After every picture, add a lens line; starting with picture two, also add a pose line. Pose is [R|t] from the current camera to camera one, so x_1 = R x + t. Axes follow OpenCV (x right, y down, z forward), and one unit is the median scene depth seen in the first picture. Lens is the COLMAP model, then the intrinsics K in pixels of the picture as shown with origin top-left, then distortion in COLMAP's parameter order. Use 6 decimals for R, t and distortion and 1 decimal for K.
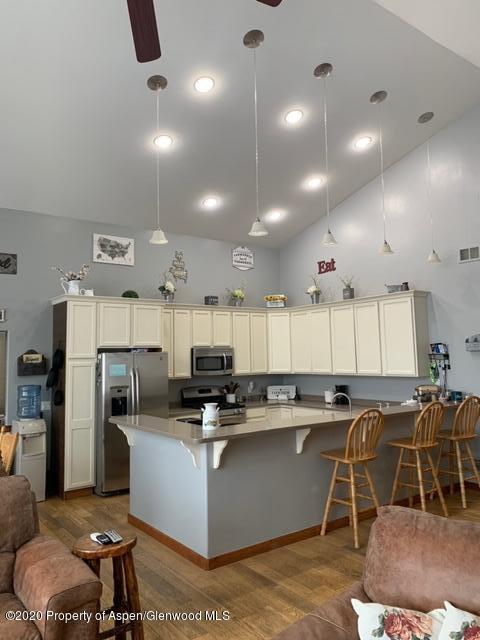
lens RADIAL K [[485.5, 0, 240.0], [0, 485.5, 320.0], [0, 0, 1]] dist [0.117073, -0.000913]
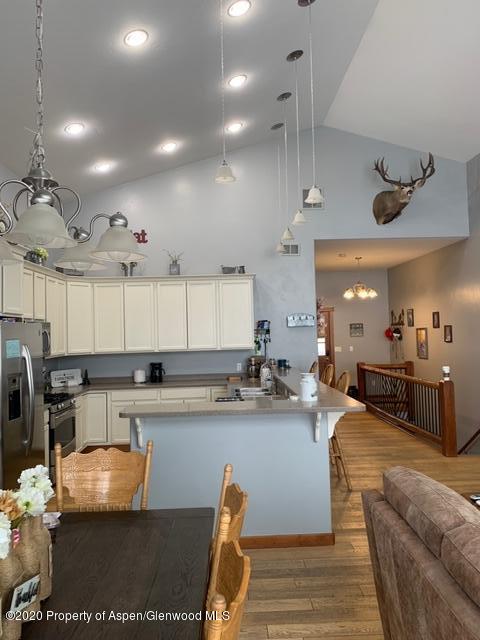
lens RADIAL K [[485.5, 0, 240.0], [0, 485.5, 320.0], [0, 0, 1]] dist [0.117073, -0.000913]
pose [[0.578845, 0.027269, 0.814981, -0.532911], [-0.047771, 0.998858, 0.000508, 0.043603], [-0.814037, -0.039226, 0.579487, 0.335159]]
